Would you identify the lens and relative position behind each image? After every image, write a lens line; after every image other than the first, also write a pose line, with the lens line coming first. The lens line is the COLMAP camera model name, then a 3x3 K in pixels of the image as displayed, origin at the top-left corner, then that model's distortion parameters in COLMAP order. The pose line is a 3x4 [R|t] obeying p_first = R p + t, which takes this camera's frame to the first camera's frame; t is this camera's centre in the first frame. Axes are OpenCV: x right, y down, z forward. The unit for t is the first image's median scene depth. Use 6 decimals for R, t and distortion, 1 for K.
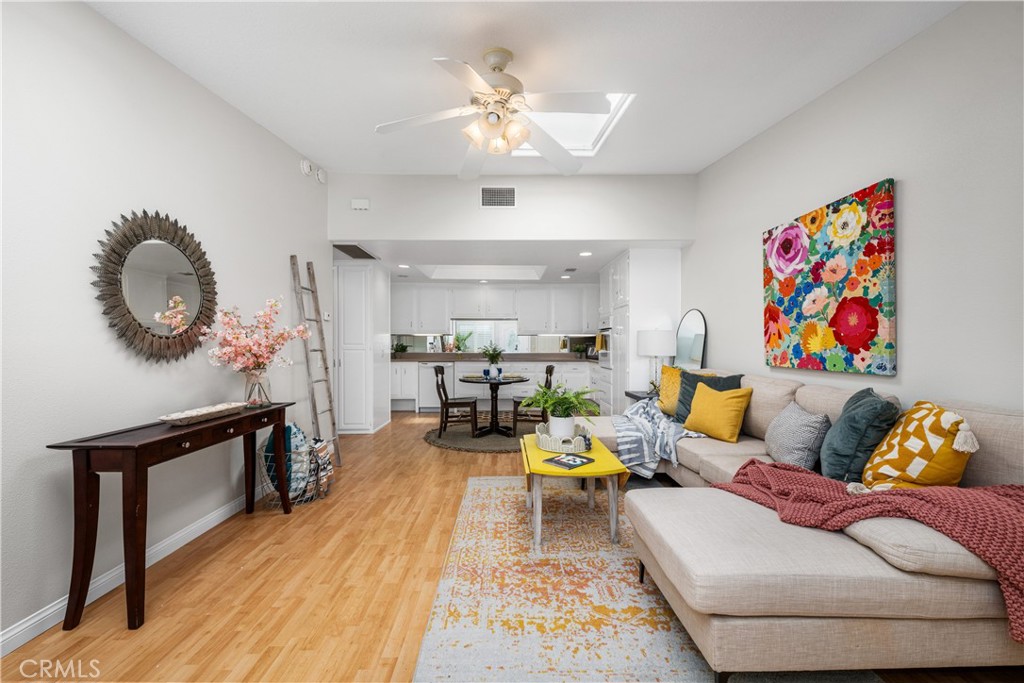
lens RADIAL K [[408.2, 0, 513.4], [0, 408.2, 347.4], [0, 0, 1]] dist [-0.000392, -0.000343]
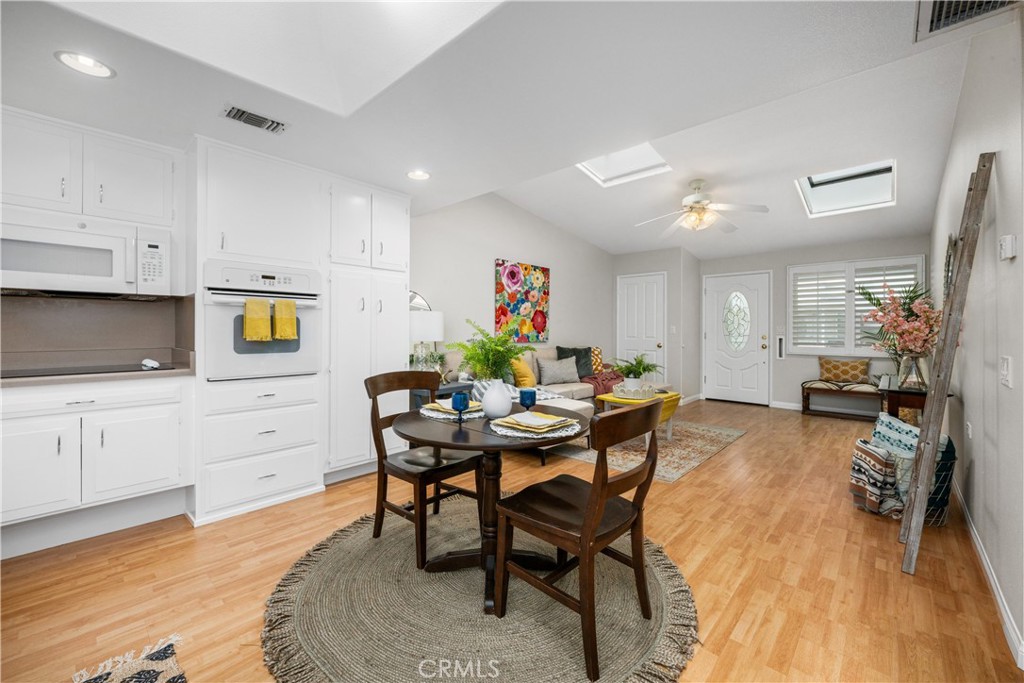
lens RADIAL K [[412.3, 0, 509.5], [0, 412.3, 331.5], [0, 0, 1]] dist [-0.001304, 0.000039]
pose [[-0.718249, -0.003329, 0.695779, -0.636510], [-0.000953, 0.999992, 0.003801, -0.006425], [-0.695786, 0.002067, -0.718246, 2.534047]]
